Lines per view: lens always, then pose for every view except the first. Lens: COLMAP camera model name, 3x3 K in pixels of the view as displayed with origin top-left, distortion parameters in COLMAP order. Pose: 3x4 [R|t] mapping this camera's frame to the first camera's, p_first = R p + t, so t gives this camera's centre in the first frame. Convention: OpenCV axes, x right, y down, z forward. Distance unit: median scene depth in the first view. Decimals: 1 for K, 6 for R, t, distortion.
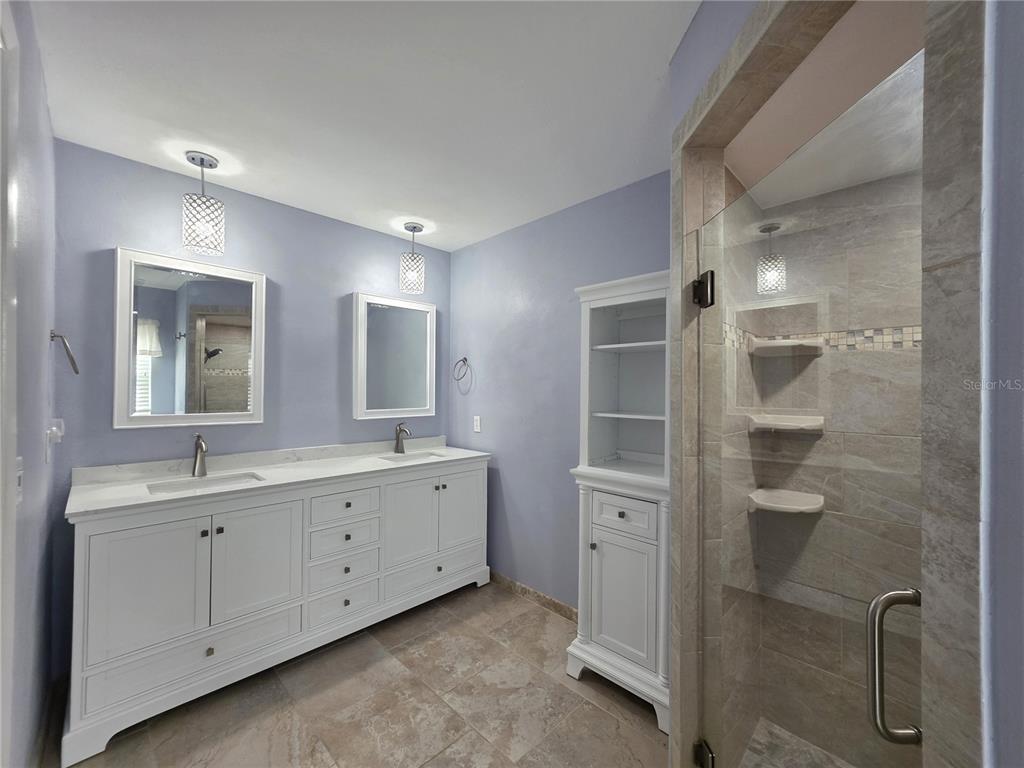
lens RADIAL K [[409.9, 0, 510.5], [0, 409.9, 386.6], [0, 0, 1]] dist [-0.000327, -0.000114]
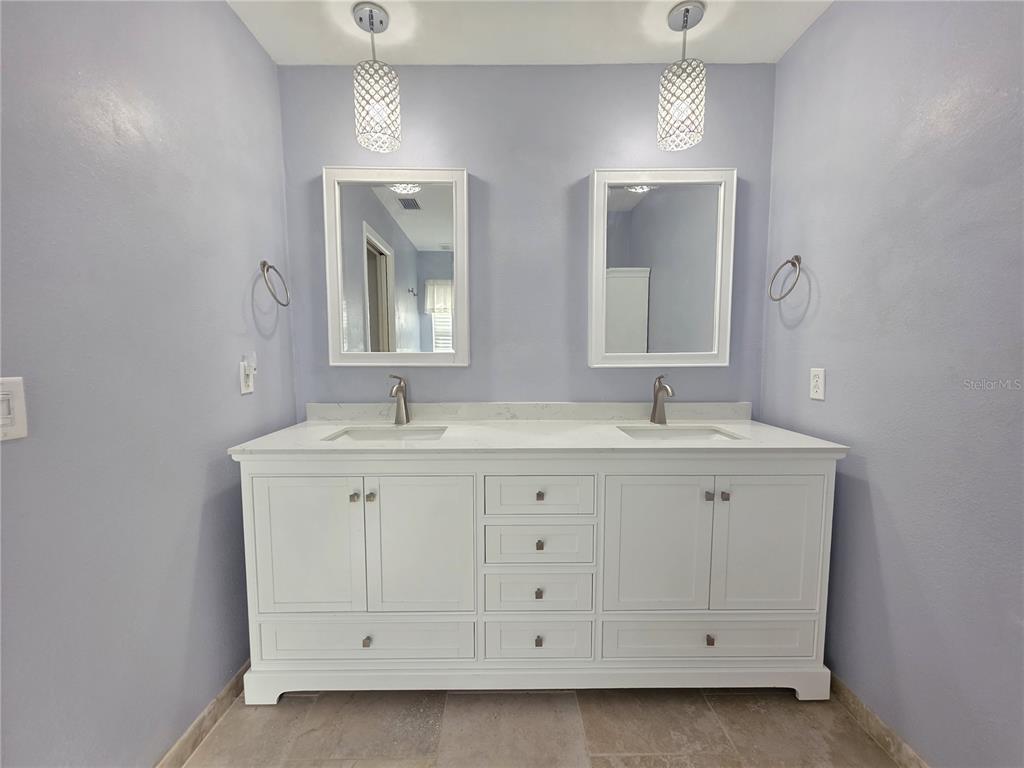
lens RADIAL K [[409.9, 0, 509.0], [0, 409.9, 386.6], [0, 0, 1]] dist [-0.000327, -0.000114]
pose [[0.711323, 0.048626, -0.701181, 0.002750], [0.014702, 0.996356, 0.084011, 0.050509], [0.702711, -0.070068, 0.708016, 0.400746]]
